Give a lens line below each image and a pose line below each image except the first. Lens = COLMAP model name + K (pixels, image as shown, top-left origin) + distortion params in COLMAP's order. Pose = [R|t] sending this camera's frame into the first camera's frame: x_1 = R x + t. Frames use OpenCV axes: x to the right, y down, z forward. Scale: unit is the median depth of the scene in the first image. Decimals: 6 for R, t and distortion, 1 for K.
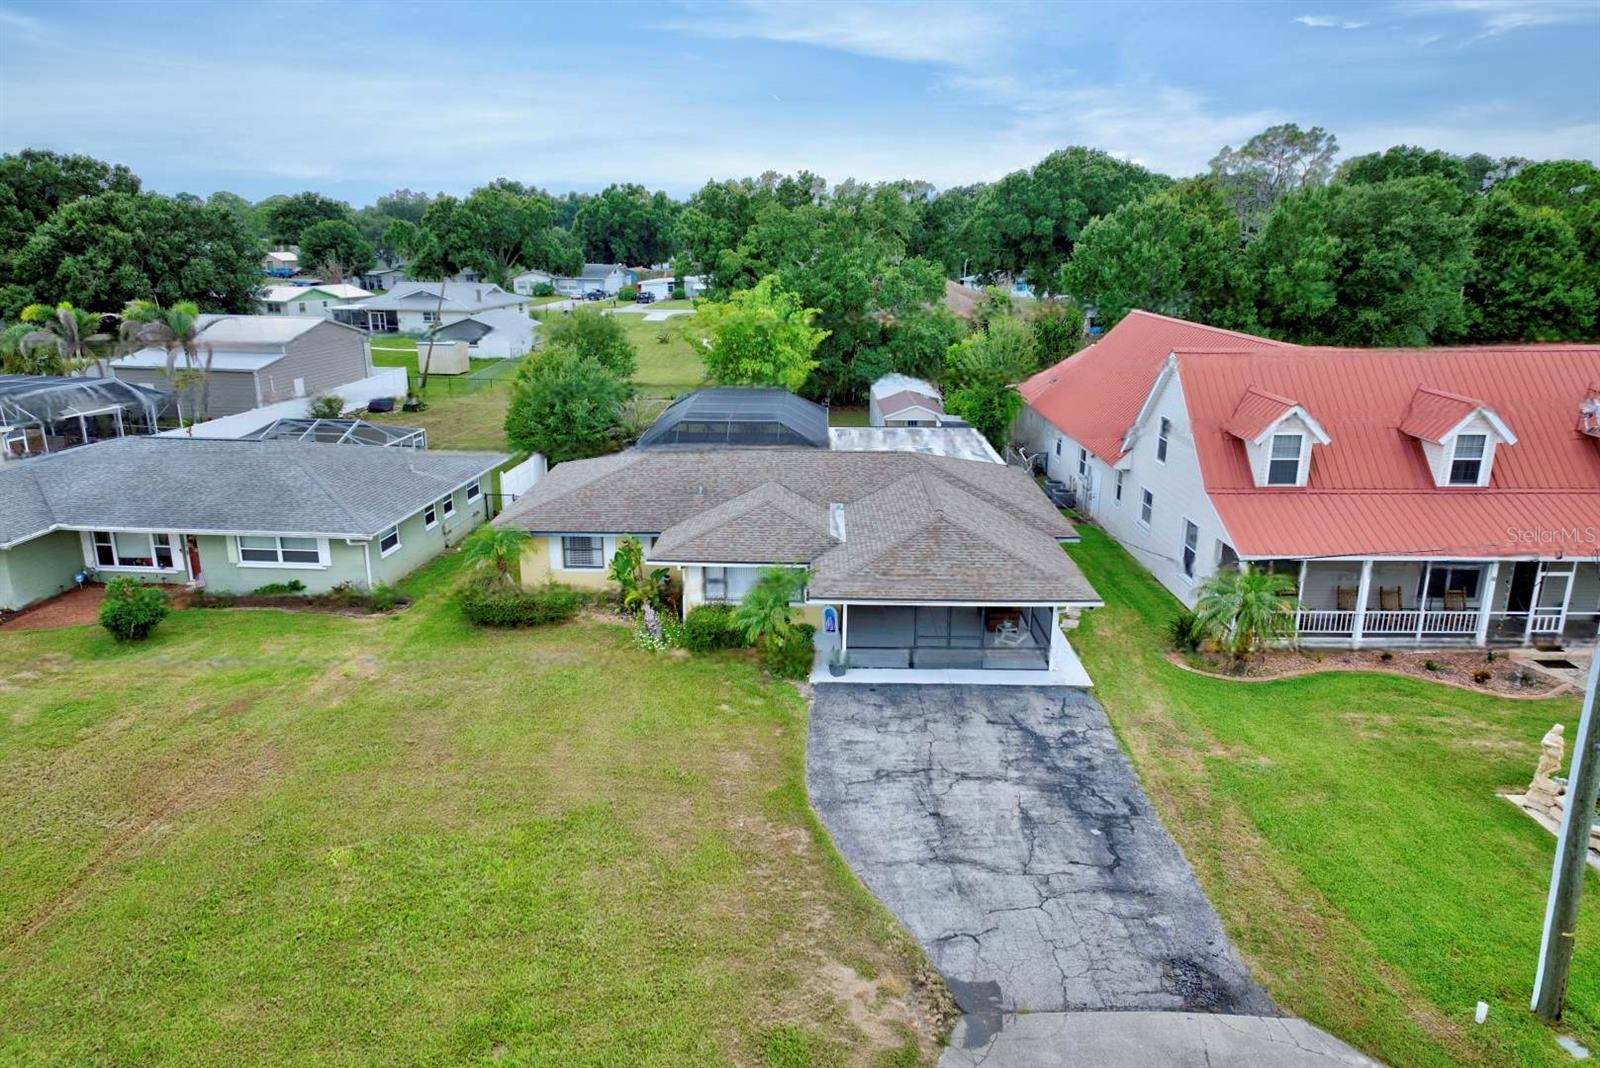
lens RADIAL K [[1077.0, 0, 794.7], [0, 1077.0, 539.5], [0, 0, 1]] dist [0.064508, -0.034374]
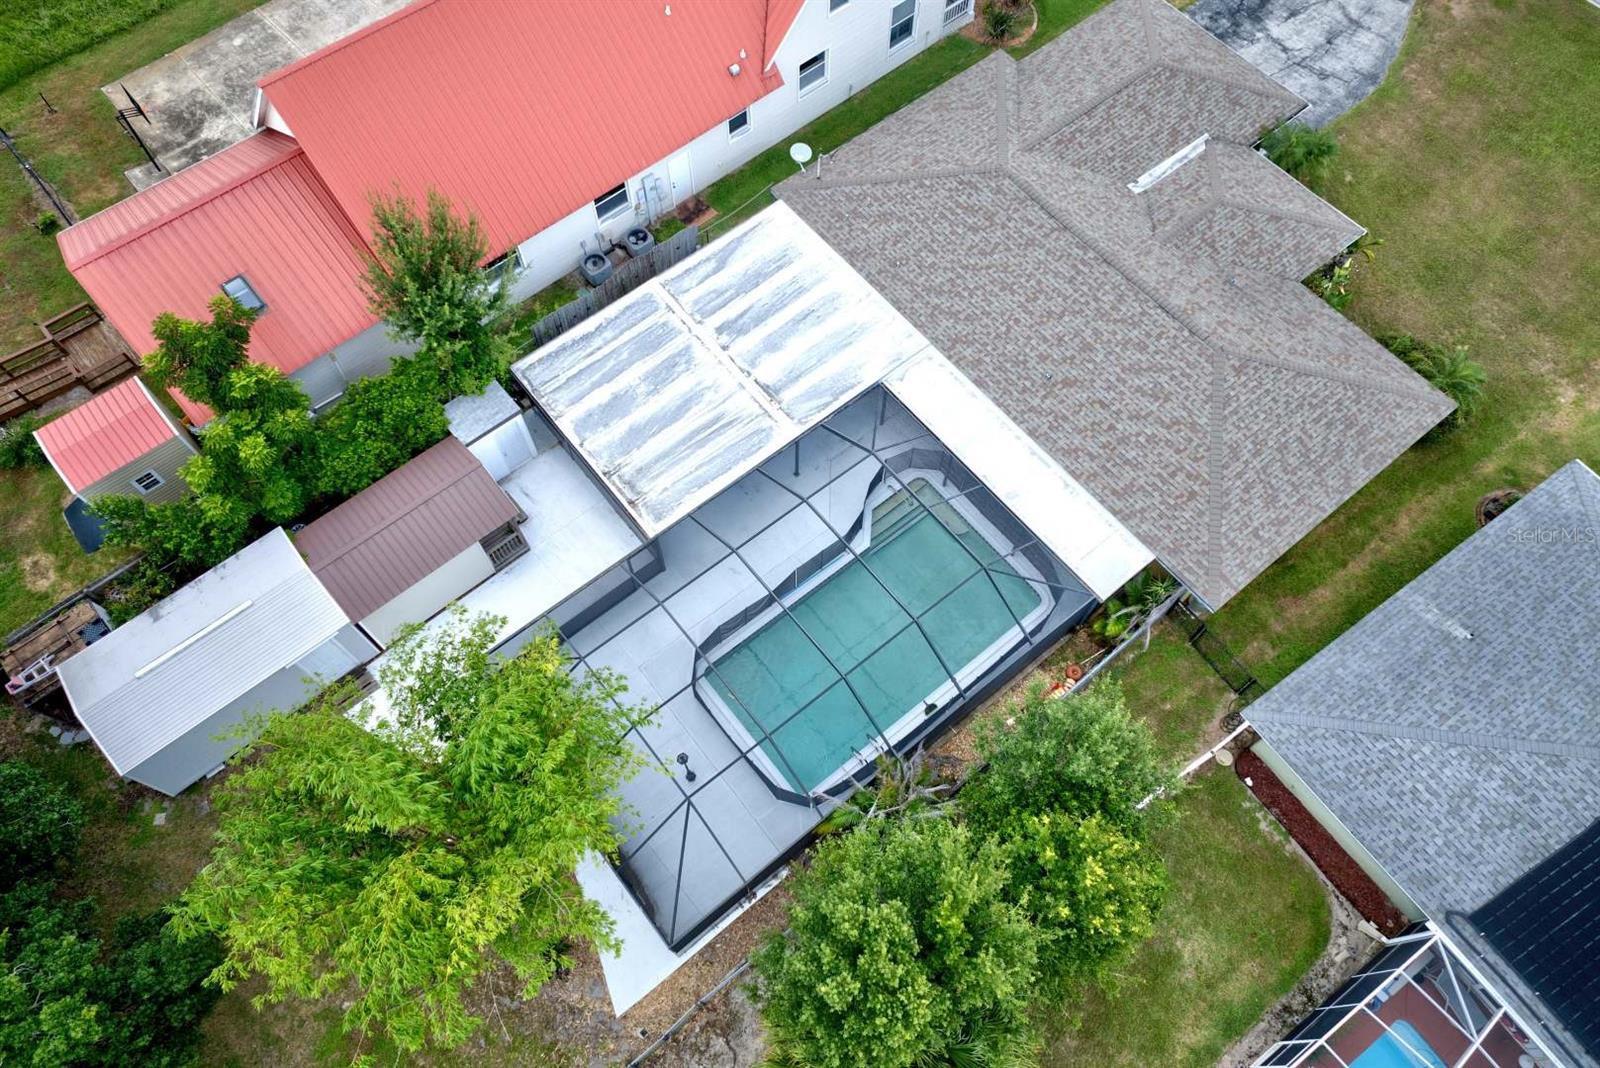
lens RADIAL K [[1077.0, 0, 791.6], [0, 1077.0, 530.9], [0, 0, 1]] dist [0.064508, -0.034374]
pose [[-0.648151, -0.683333, 0.336089, -0.389039], [0.201718, 0.271515, 0.941058, -1.206289], [-0.734309, 0.677743, -0.038142, 1.916376]]
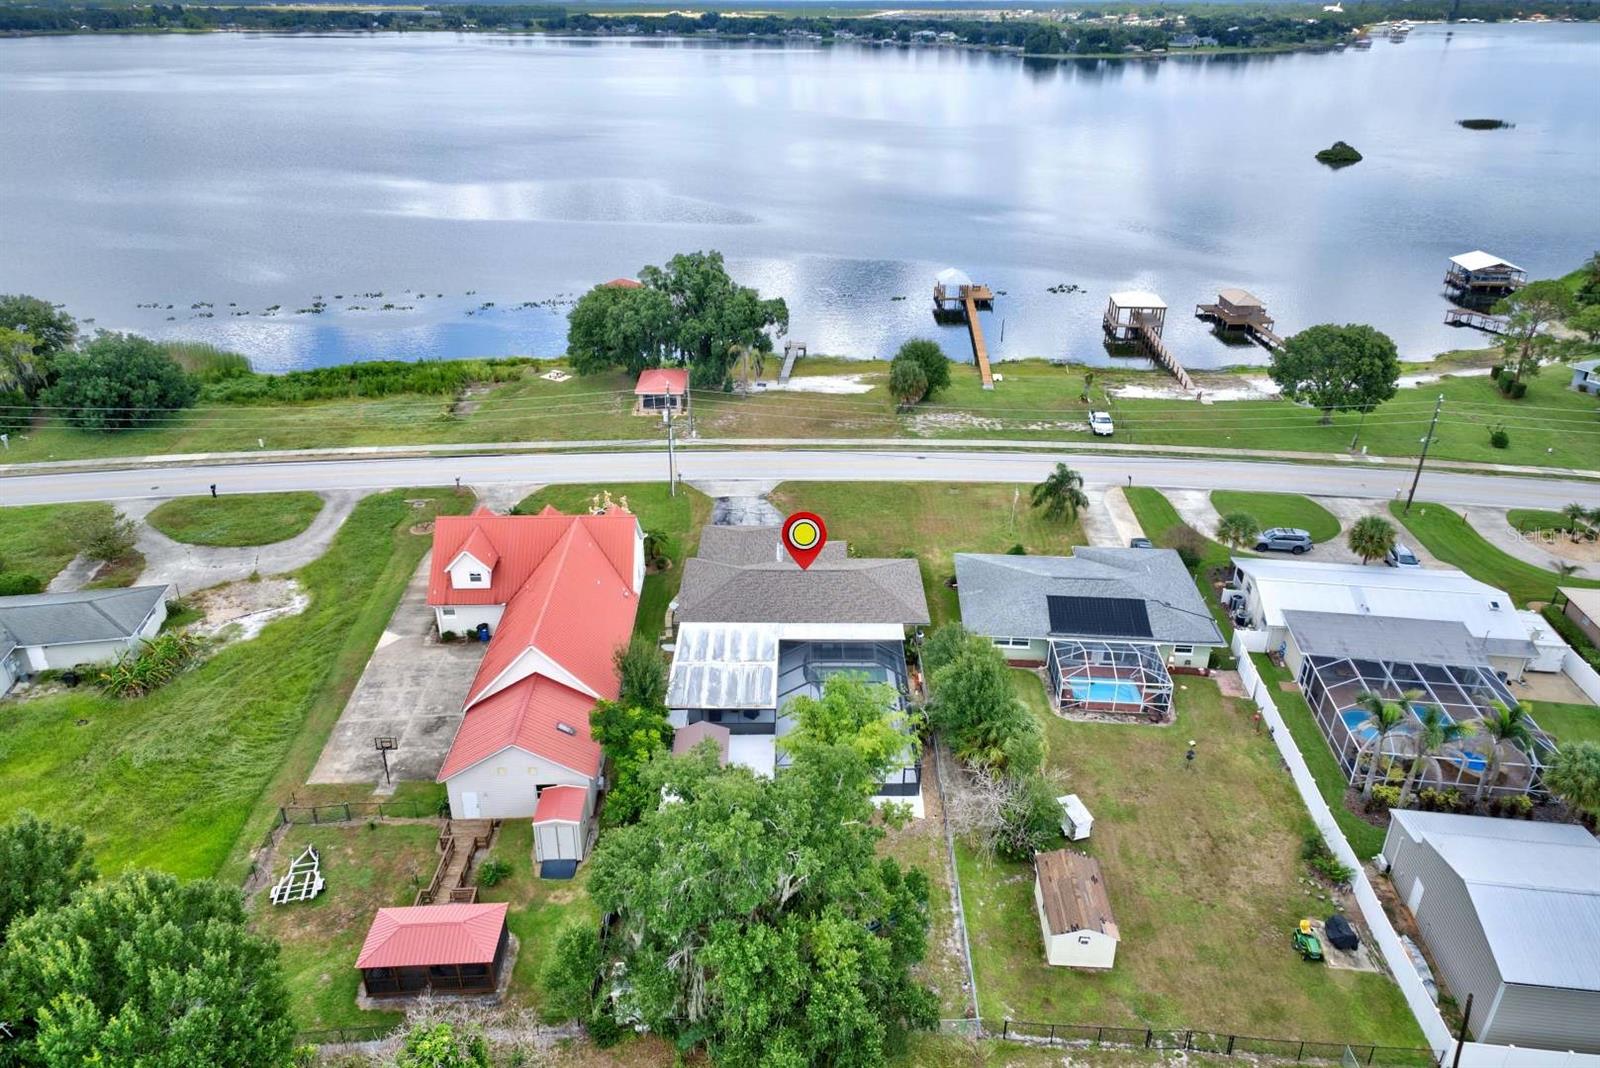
lens RADIAL K [[1077.0, 0, 798.0], [0, 1077.0, 538.9], [0, 0, 1]] dist [0.064508, -0.034374]
pose [[-0.999264, 0.006852, -0.037739, 0.112409], [-0.020357, 0.739143, 0.673241, -2.237134], [0.032507, 0.673514, -0.738459, 3.616029]]
